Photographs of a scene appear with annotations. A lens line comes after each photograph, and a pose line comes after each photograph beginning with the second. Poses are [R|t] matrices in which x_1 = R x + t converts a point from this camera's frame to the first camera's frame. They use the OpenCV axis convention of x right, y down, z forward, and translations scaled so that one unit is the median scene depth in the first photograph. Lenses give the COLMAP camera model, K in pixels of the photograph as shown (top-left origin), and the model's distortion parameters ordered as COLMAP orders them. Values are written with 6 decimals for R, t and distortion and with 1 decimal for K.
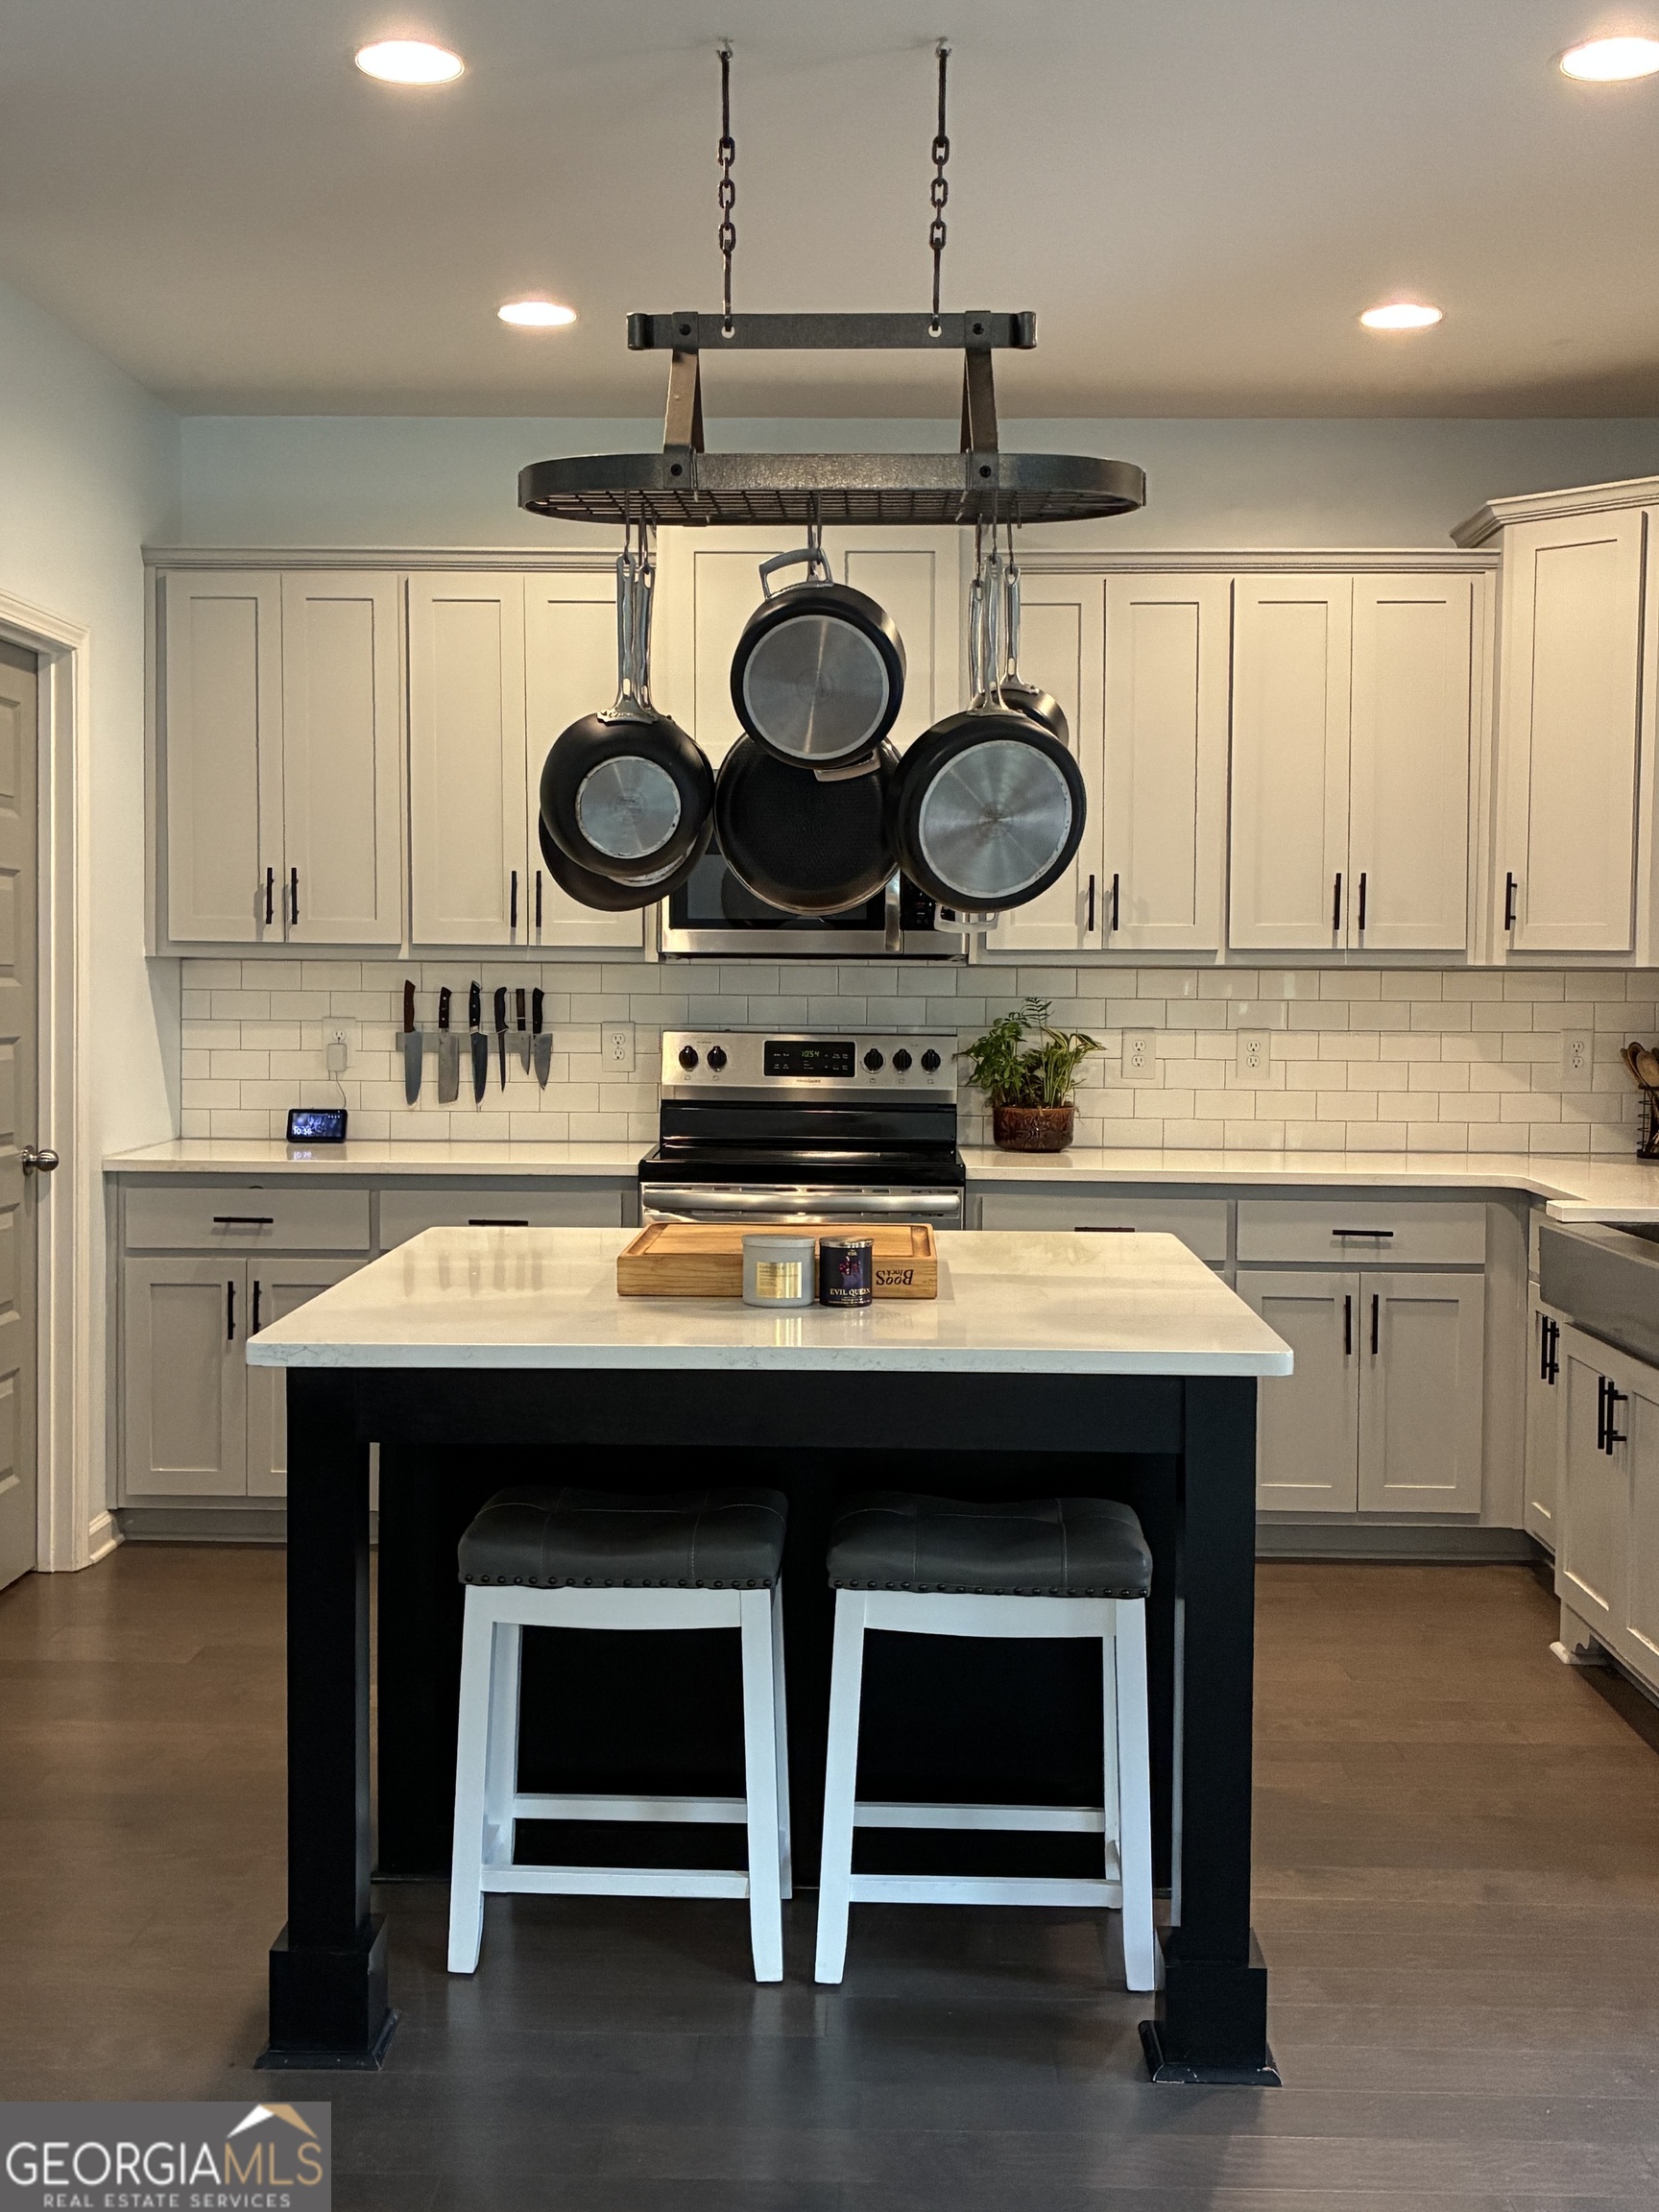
lens RADIAL K [[2471.0, 0, 811.4], [0, 2471.0, 1069.1], [0, 0, 1]] dist [0.041935, 0.000000]
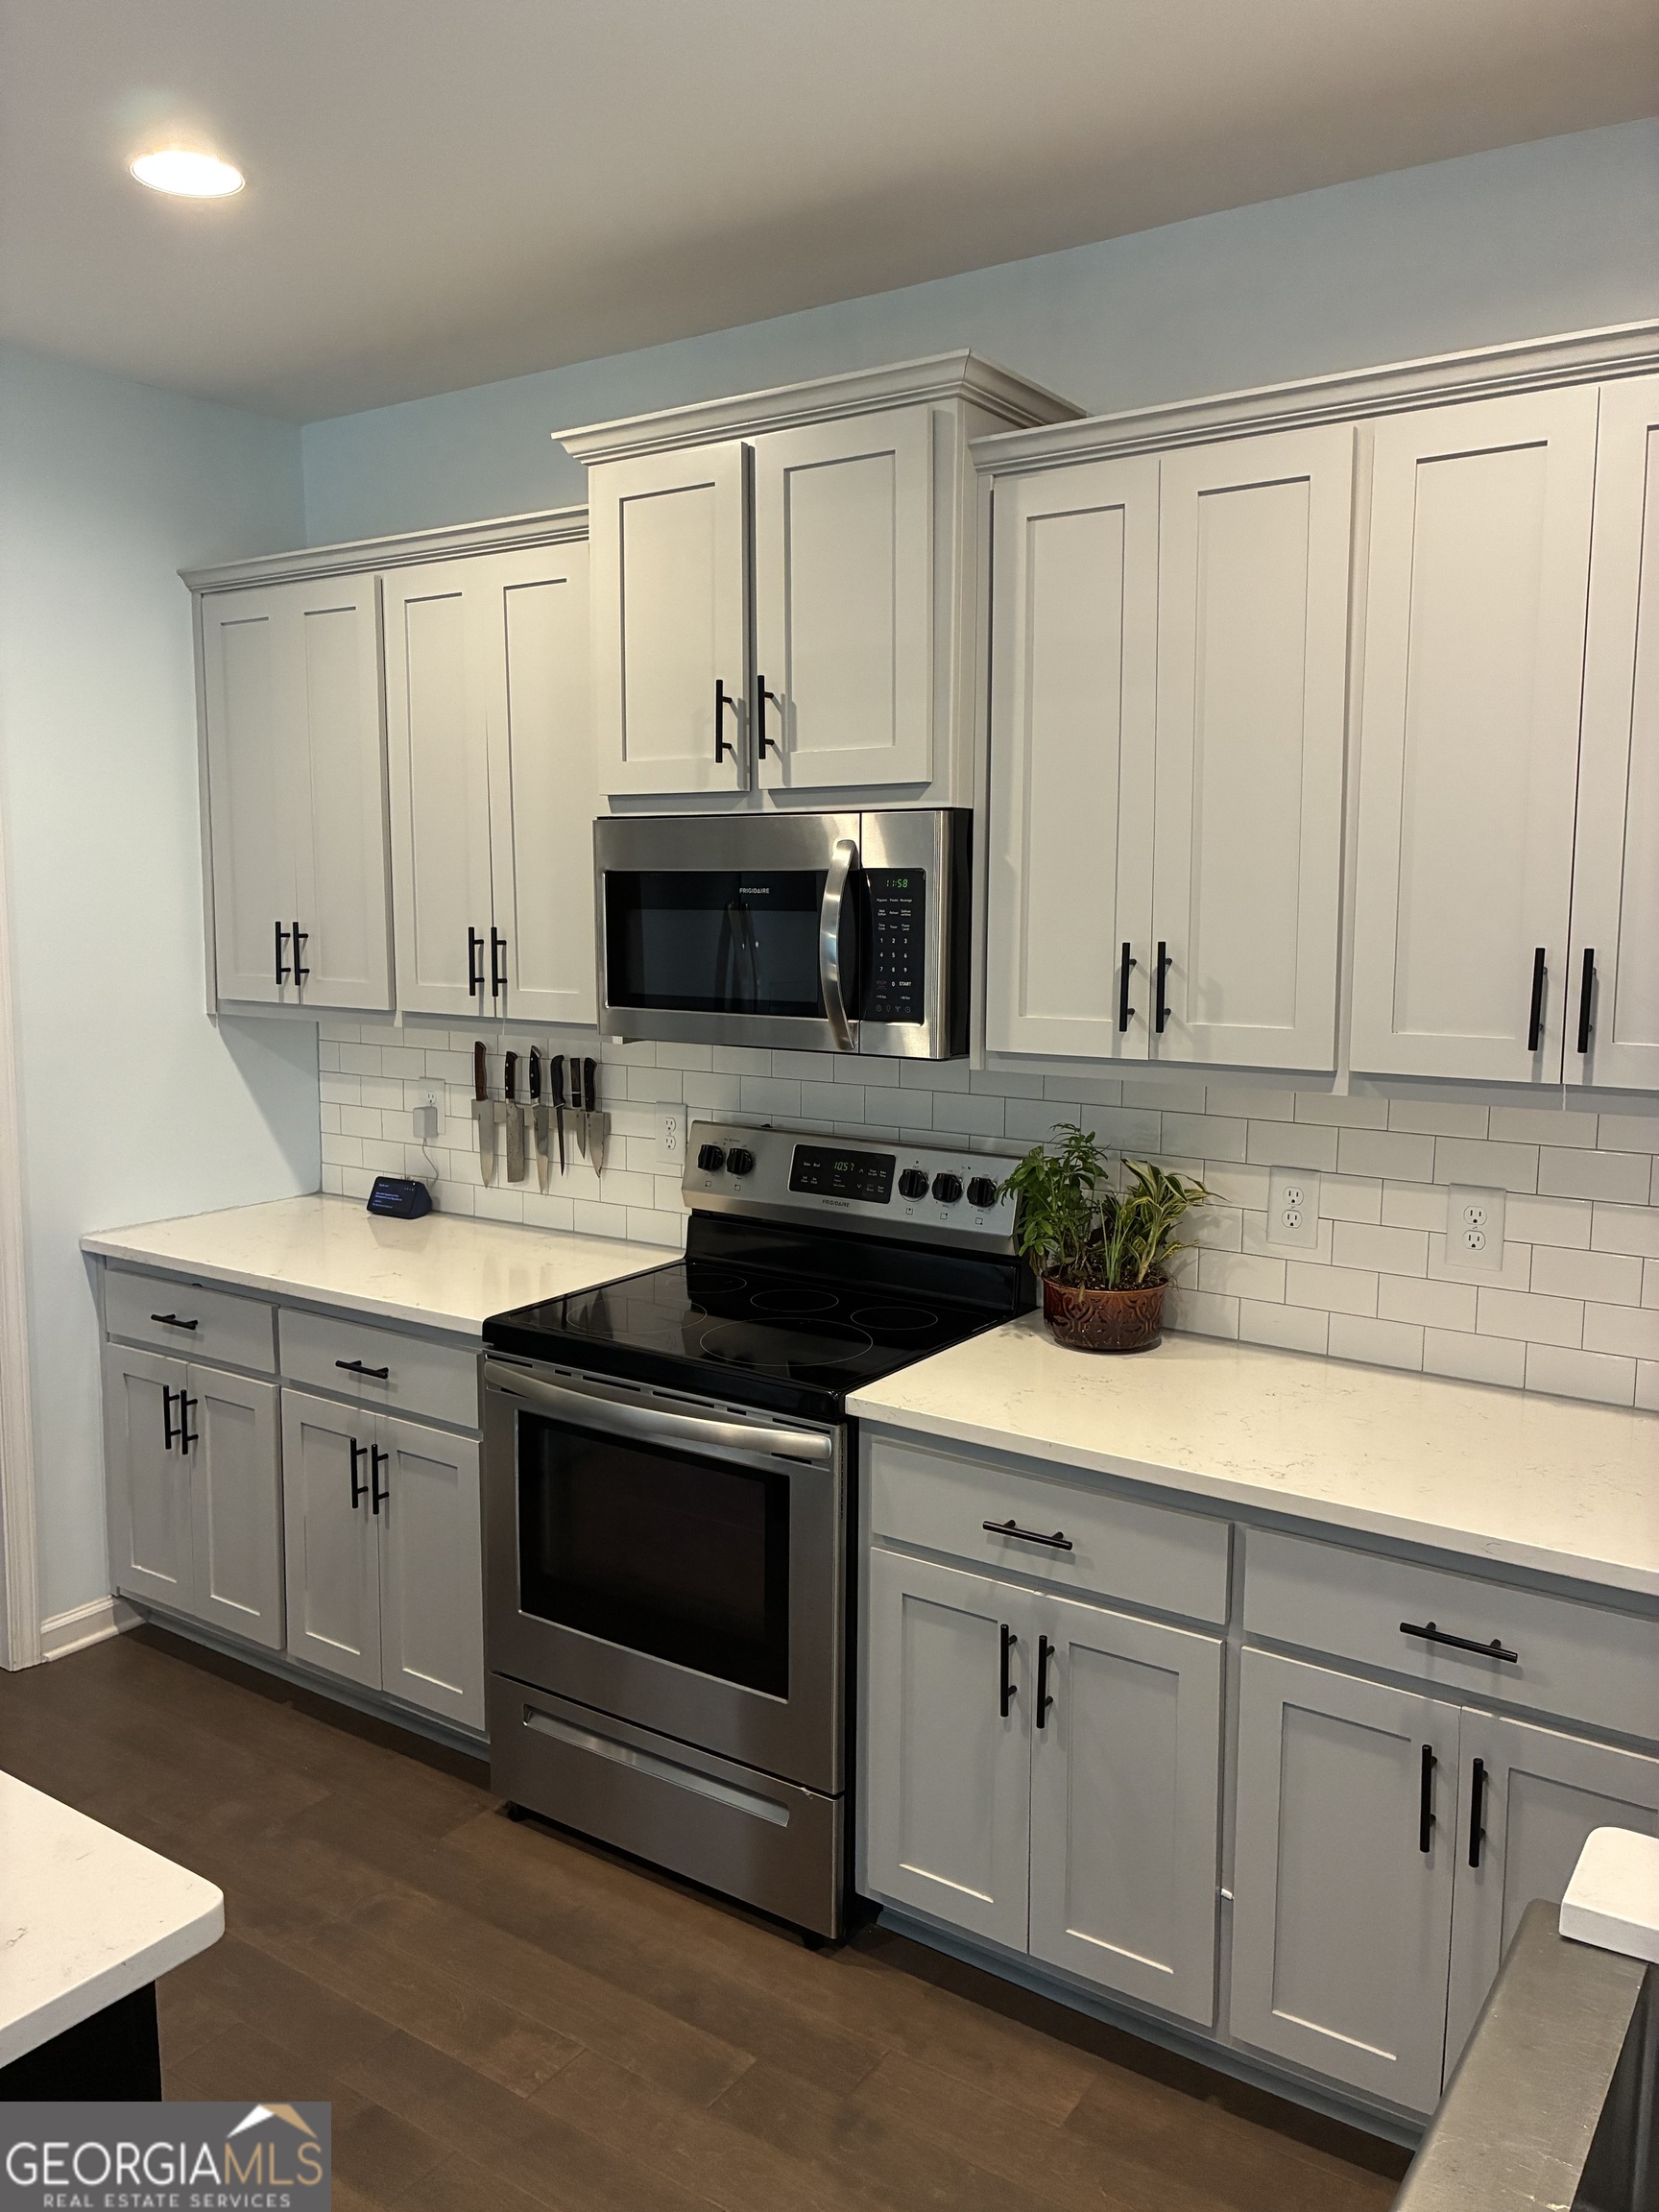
lens RADIAL K [[1676.7, 0, 808.0], [0, 1676.7, 1085.1], [0, 0, 1]] dist [0.030002, -0.034423]
pose [[0.836812, 0.059979, -0.544194, 0.281066], [-0.019924, 0.996659, 0.079210, -0.075077], [0.547127, -0.055442, 0.835212, 0.597204]]
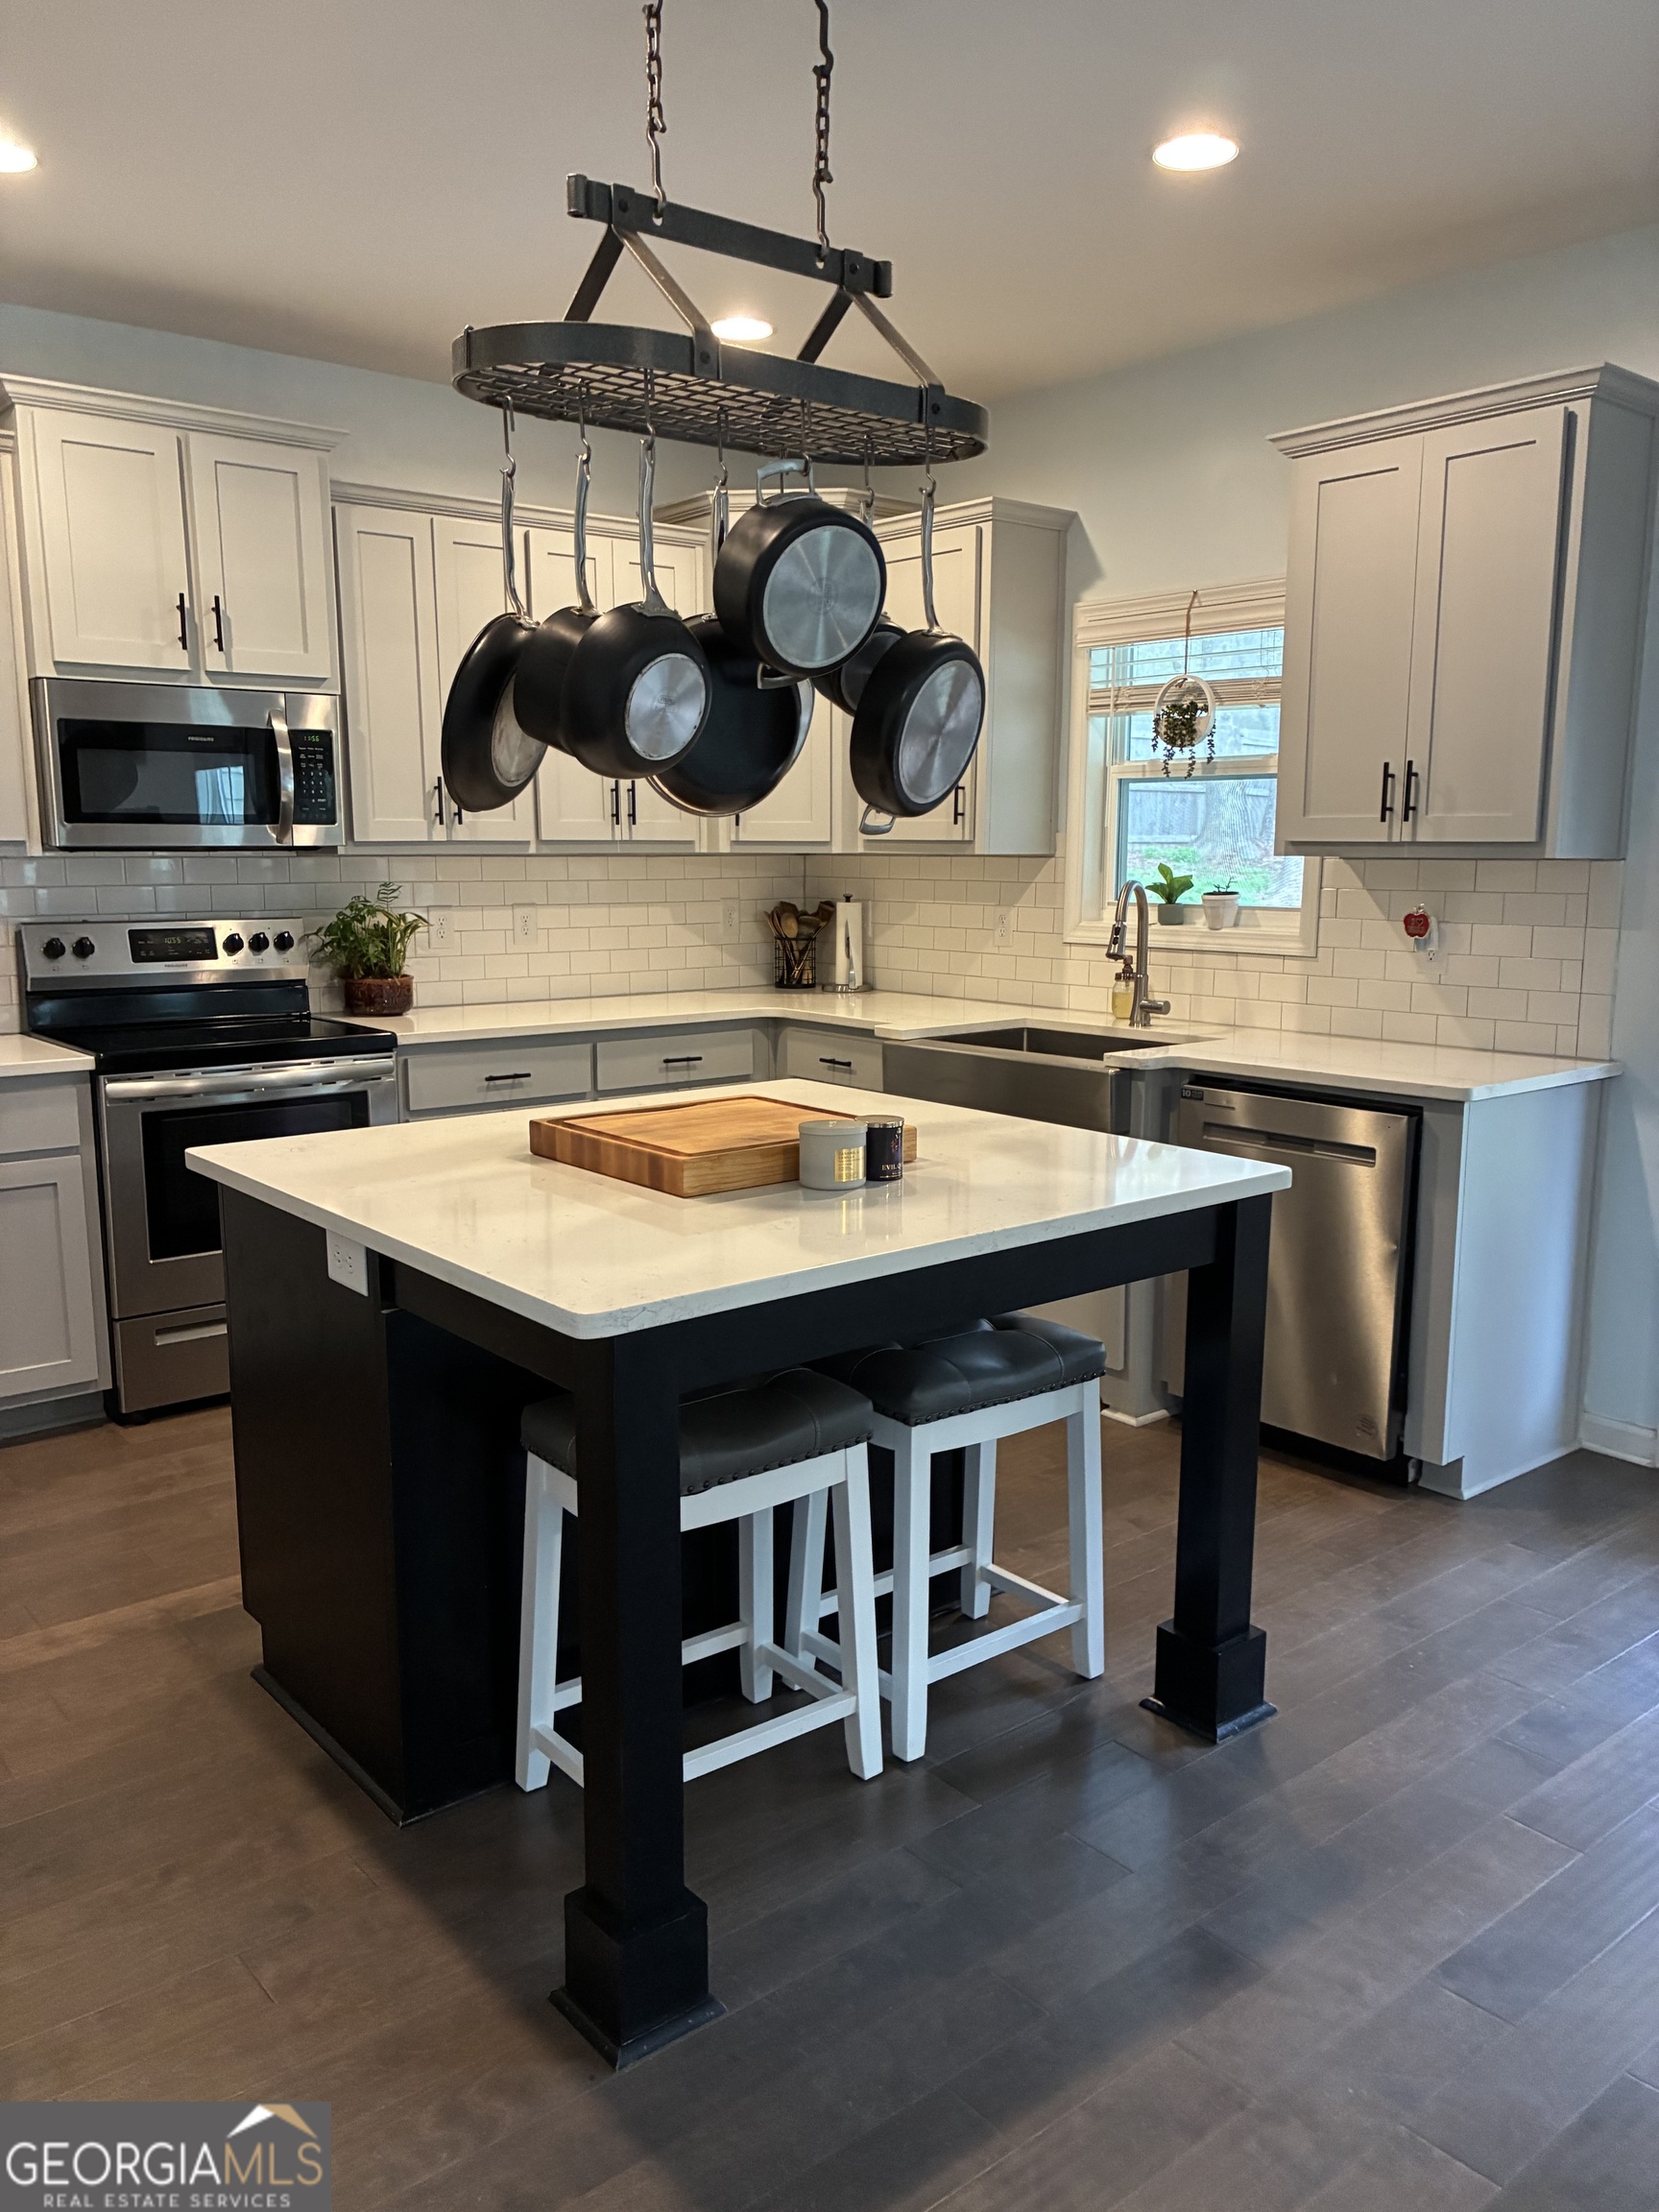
lens RADIAL K [[1676.7, 0, 831.6], [0, 1676.7, 1114.0], [0, 0, 1]] dist [0.030002, -0.034423]
pose [[0.754593, -0.112921, 0.646404, -0.281915], [0.035071, 0.990614, 0.132110, -0.019042], [-0.655255, -0.077019, 0.751471, 0.262798]]
